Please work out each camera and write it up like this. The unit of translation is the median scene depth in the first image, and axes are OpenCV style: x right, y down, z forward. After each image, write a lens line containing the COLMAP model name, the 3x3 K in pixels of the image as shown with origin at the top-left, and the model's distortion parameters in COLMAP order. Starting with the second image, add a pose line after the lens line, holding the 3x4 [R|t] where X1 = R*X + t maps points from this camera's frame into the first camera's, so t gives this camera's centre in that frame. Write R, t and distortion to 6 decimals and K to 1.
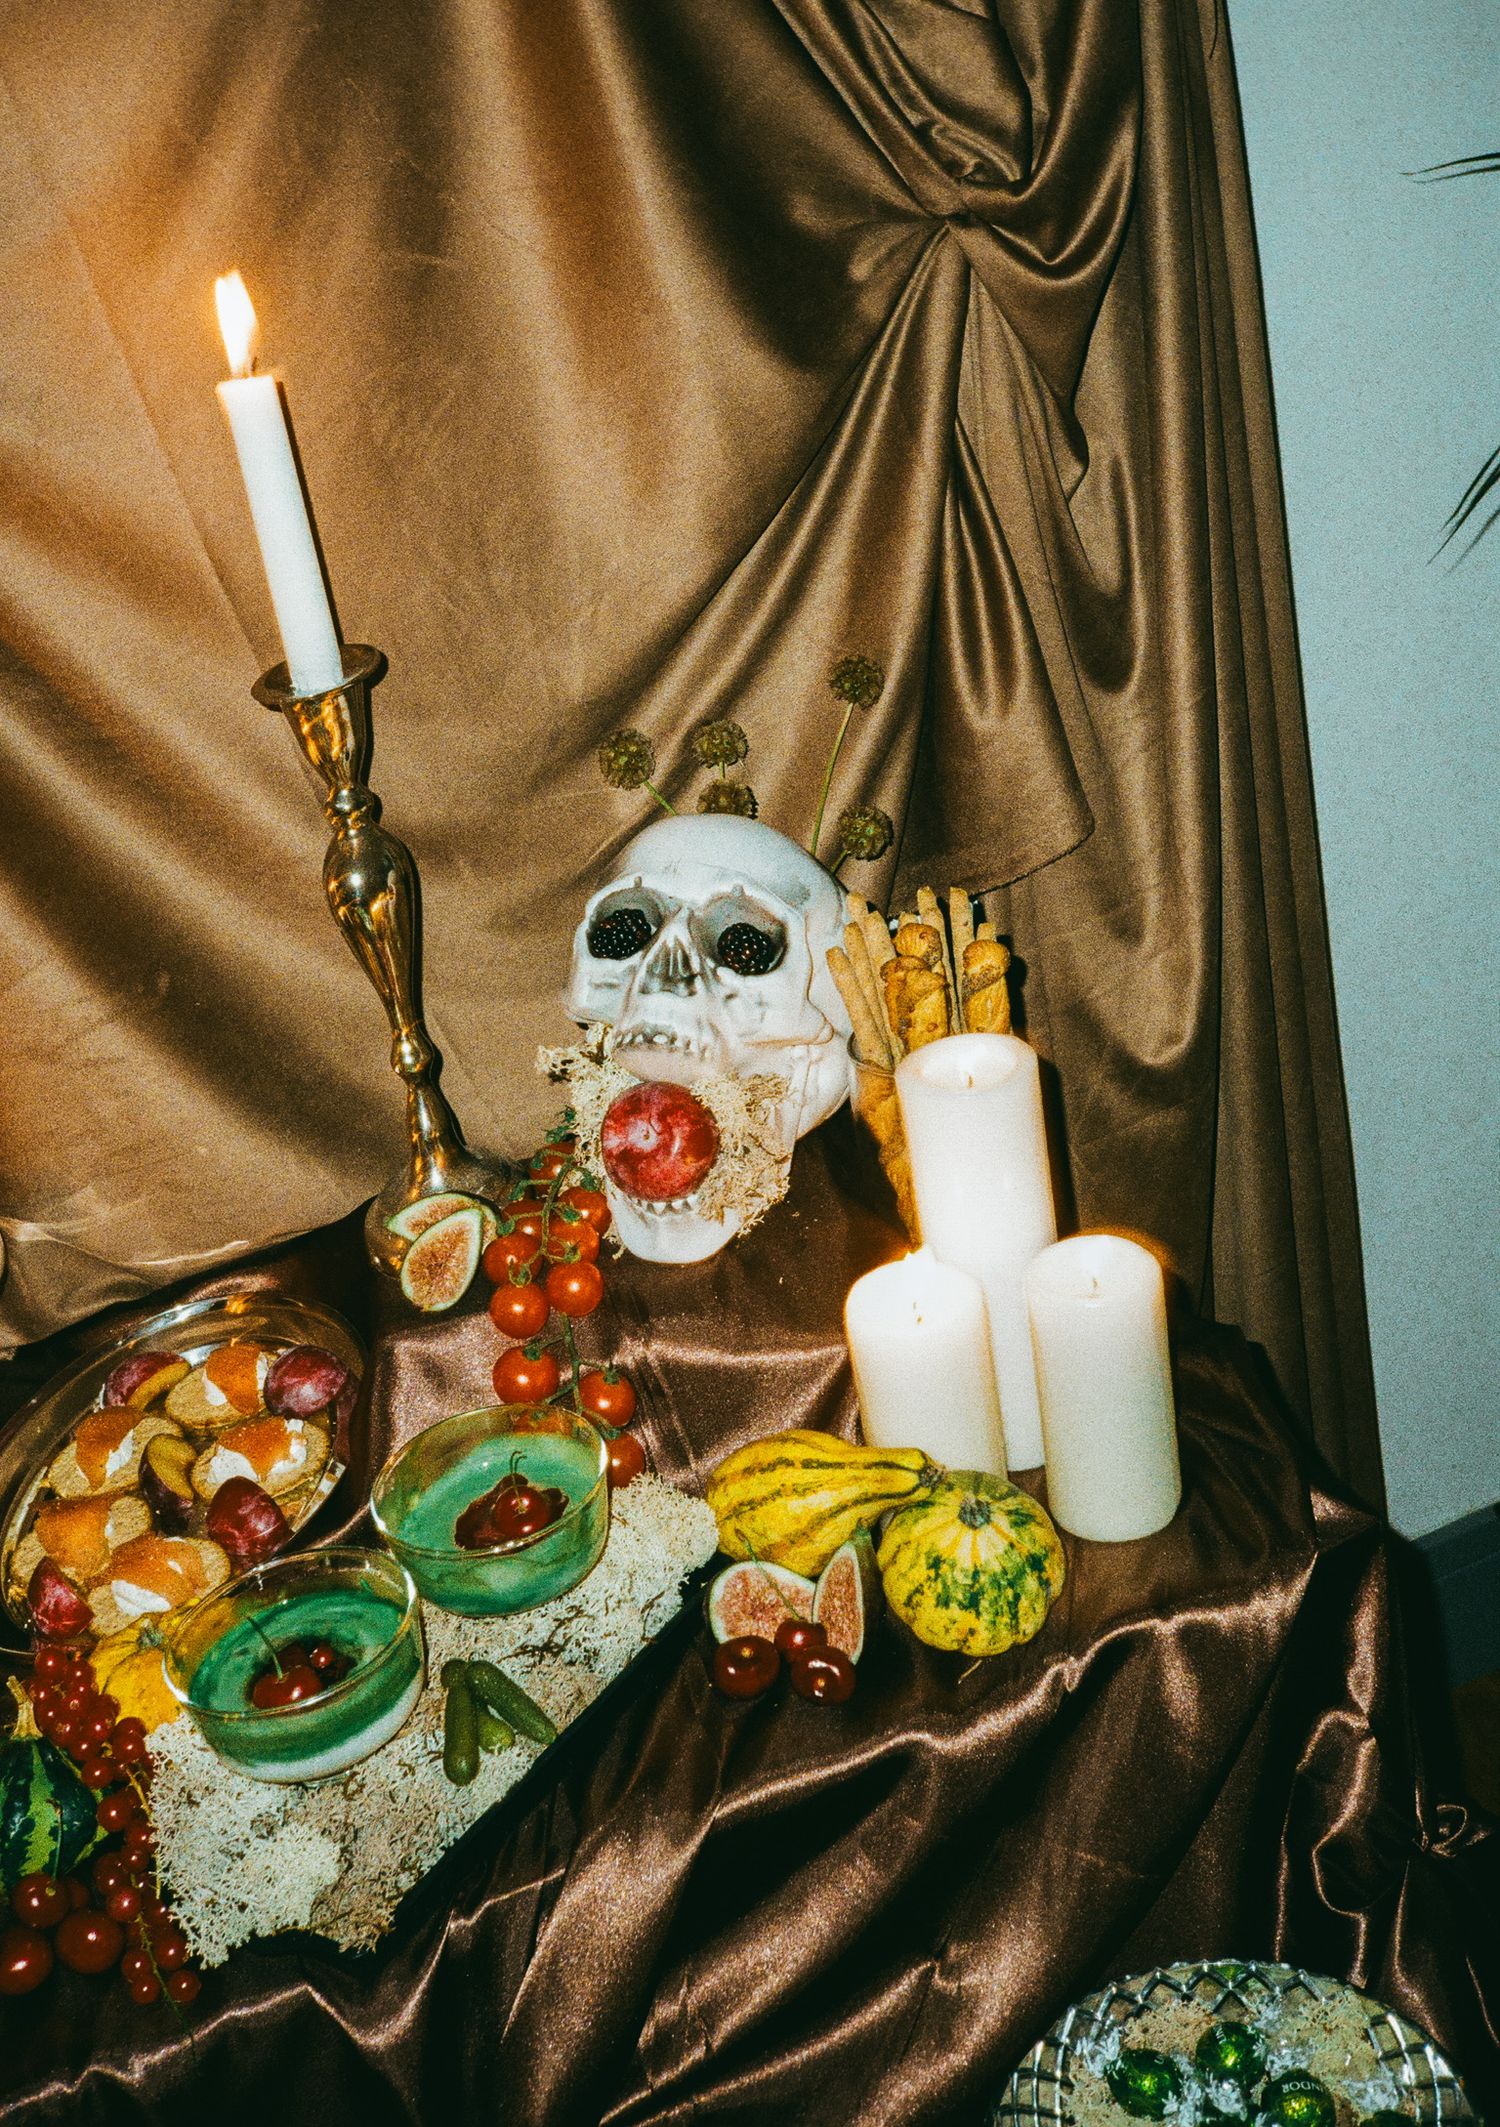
lens RADIAL K [[2314.2, 0, 707.7], [0, 2314.2, 1068.3], [0, 0, 1]] dist [-0.037964, 0.000000]
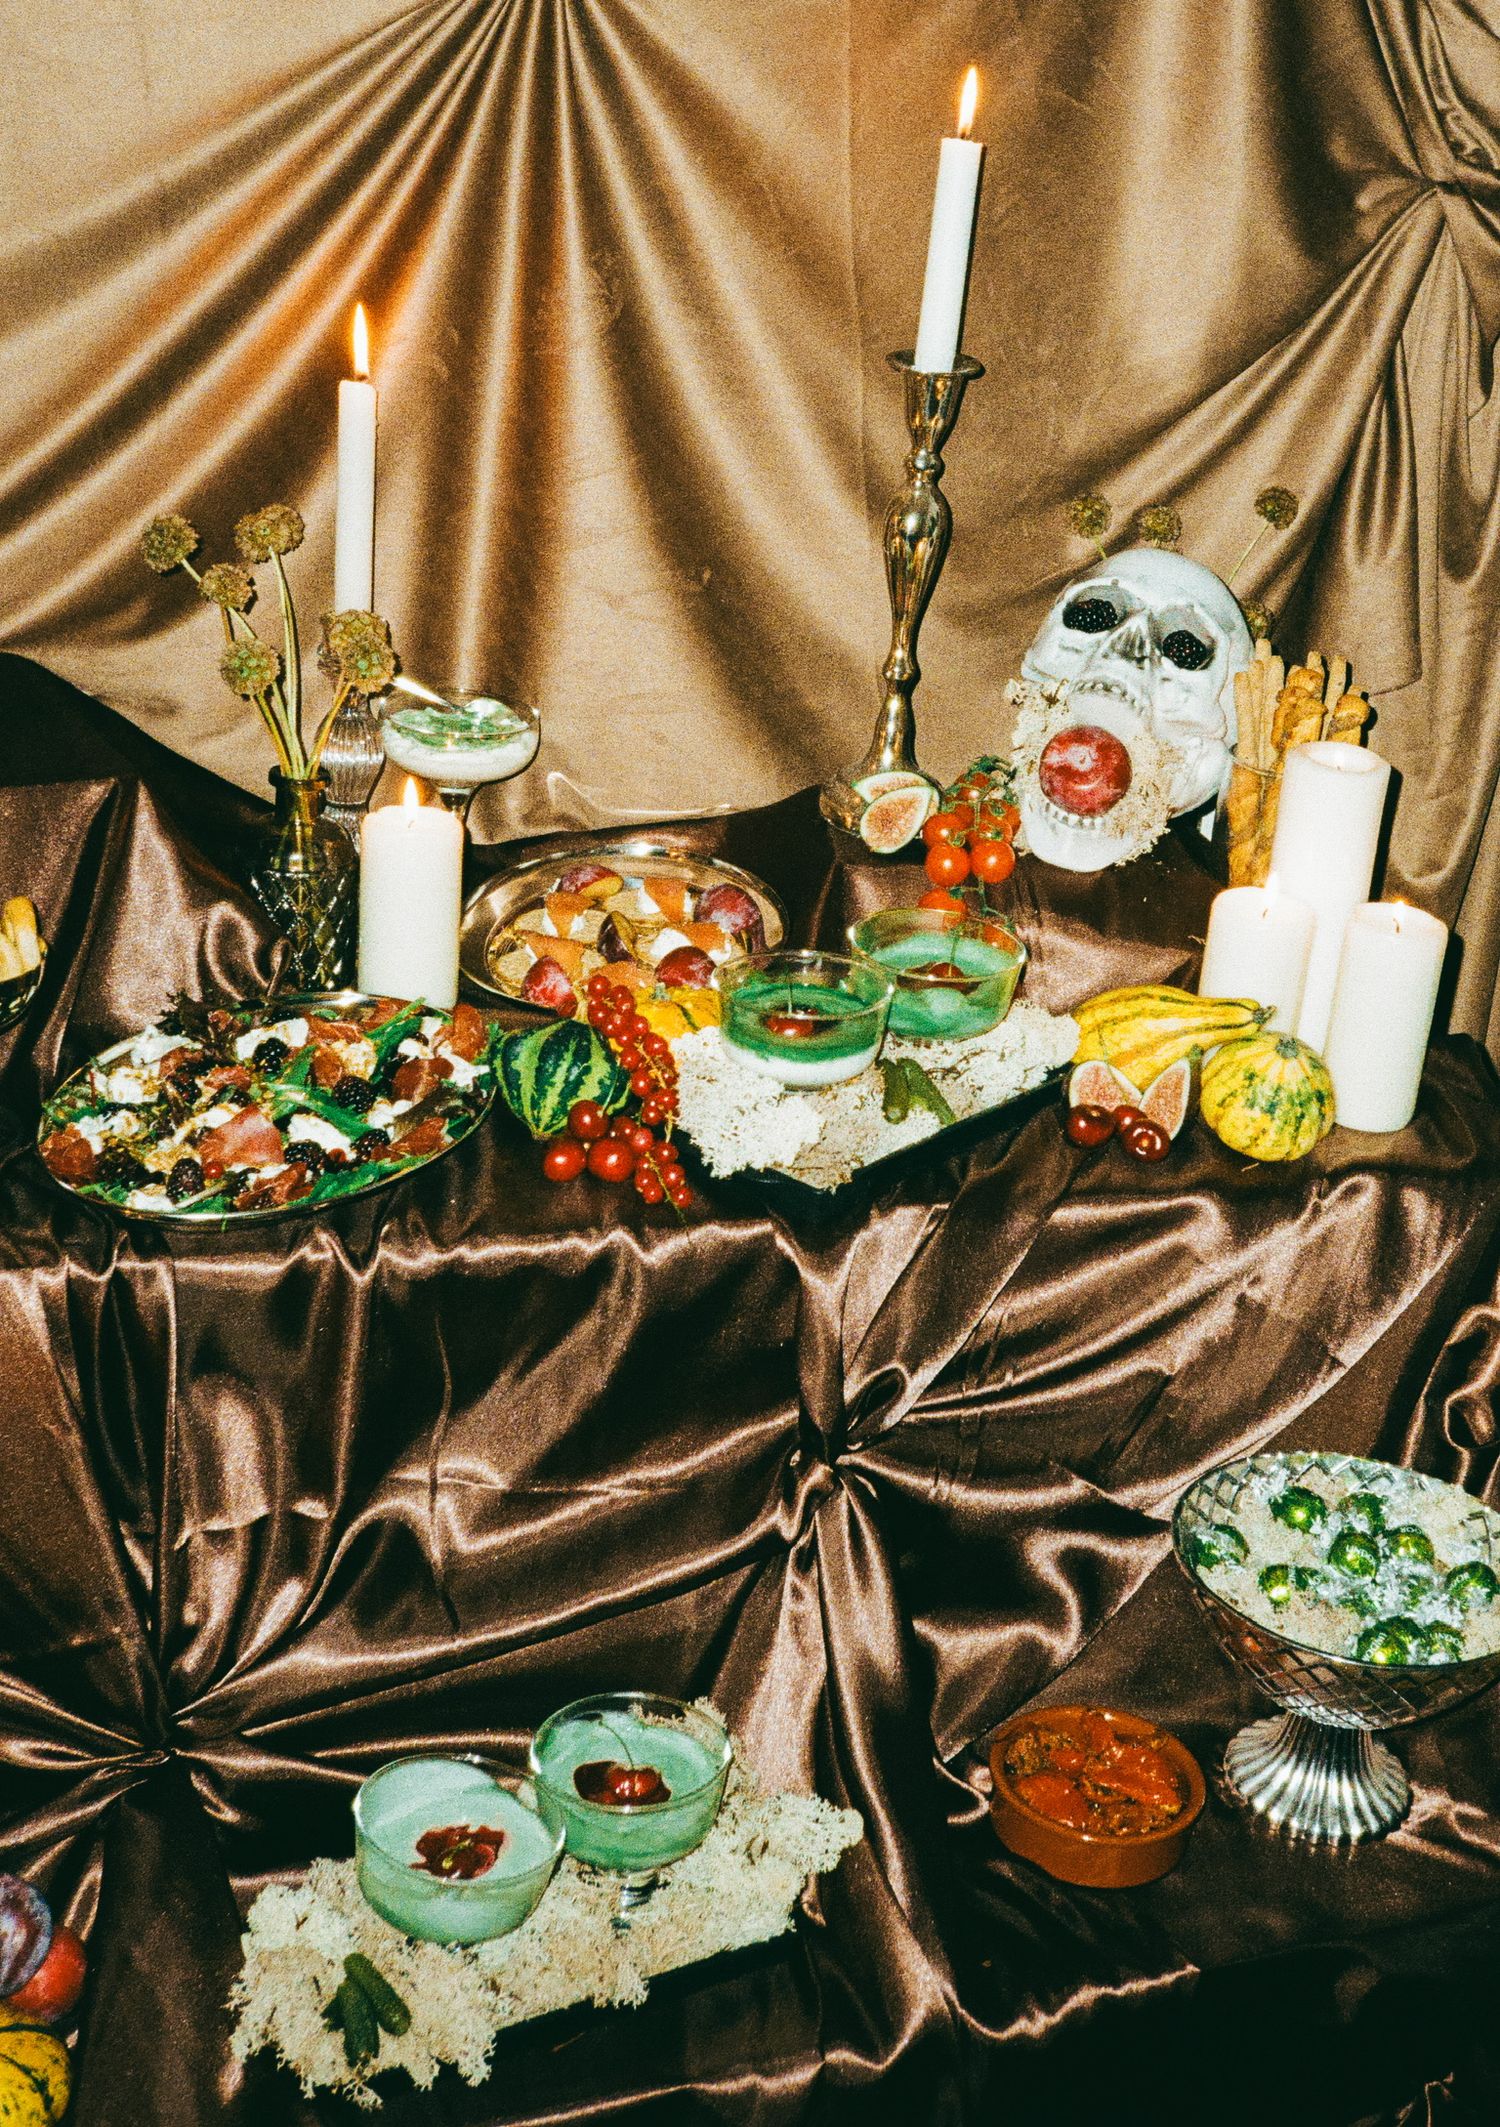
lens RADIAL K [[2733.8, 0, 848.9], [0, 2733.8, 926.9], [0, 0, 1]] dist [-0.029845, 0.000000]
pose [[0.962040, 0.267078, 0.056104, -0.214628], [-0.260934, 0.960410, -0.097600, 0.304553], [-0.079950, 0.079255, 0.993643, -0.525533]]
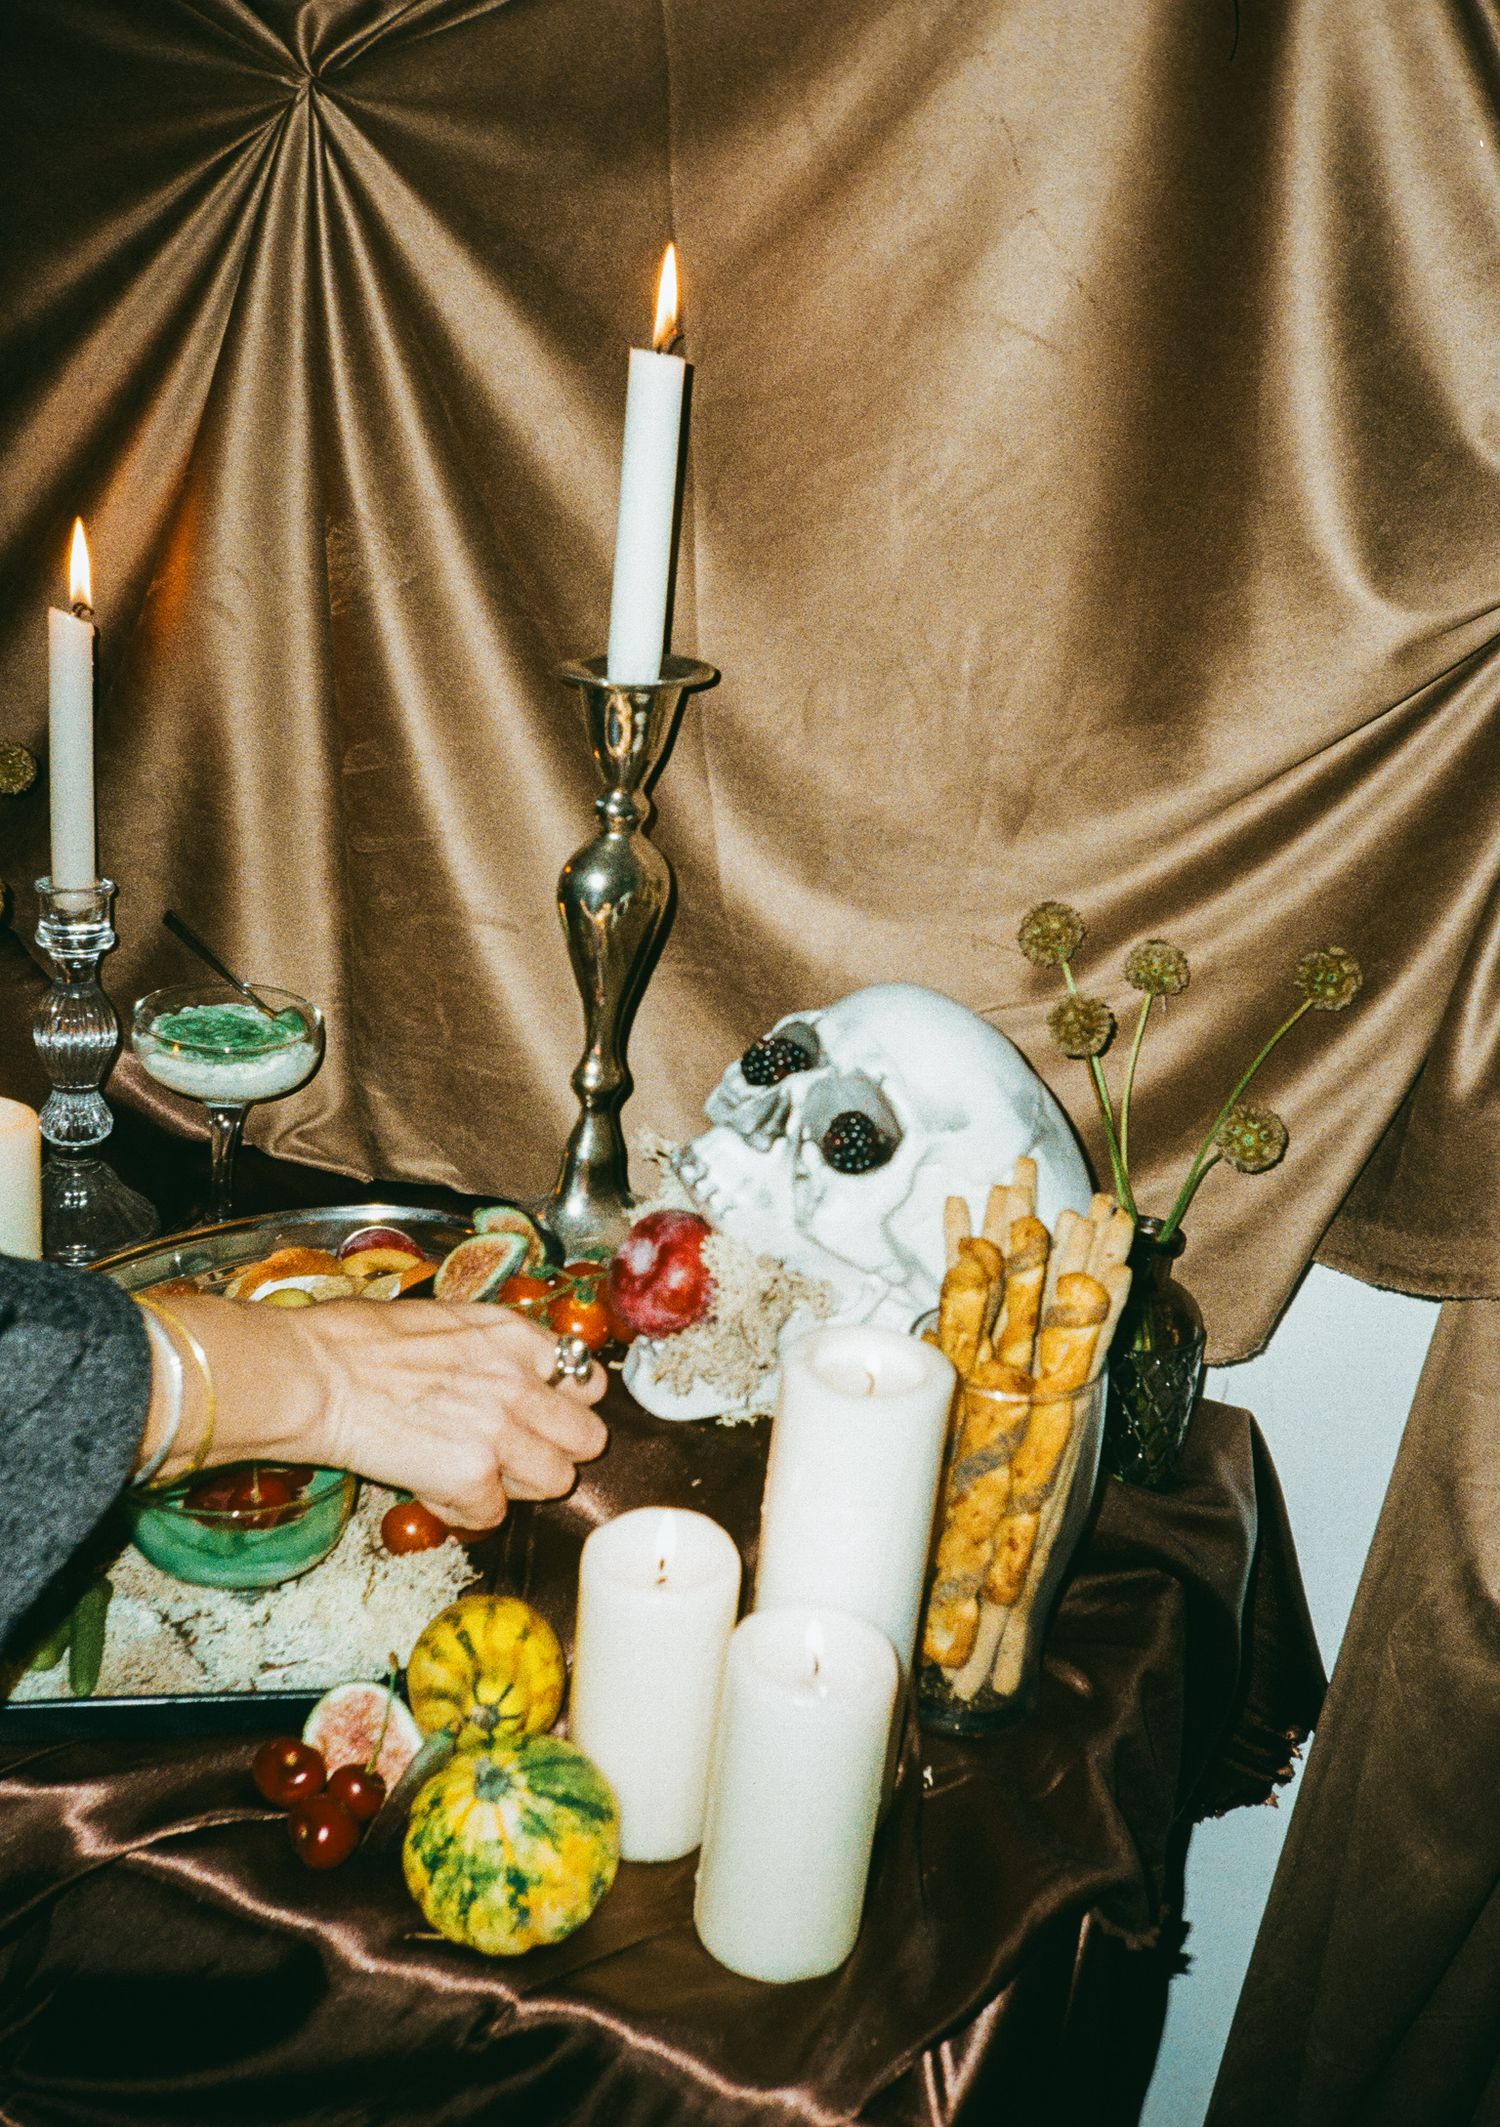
lens RADIAL K [[2314.2, 0, 754.4], [0, 2314.2, 1049.1], [0, 0, 1]] dist [-0.037964, 0.000000]
pose [[0.697123, 0.468957, -0.542309, 0.451455], [-0.495952, 0.861660, 0.107581, -0.158063], [0.517737, 0.193962, 0.833263, 0.249641]]
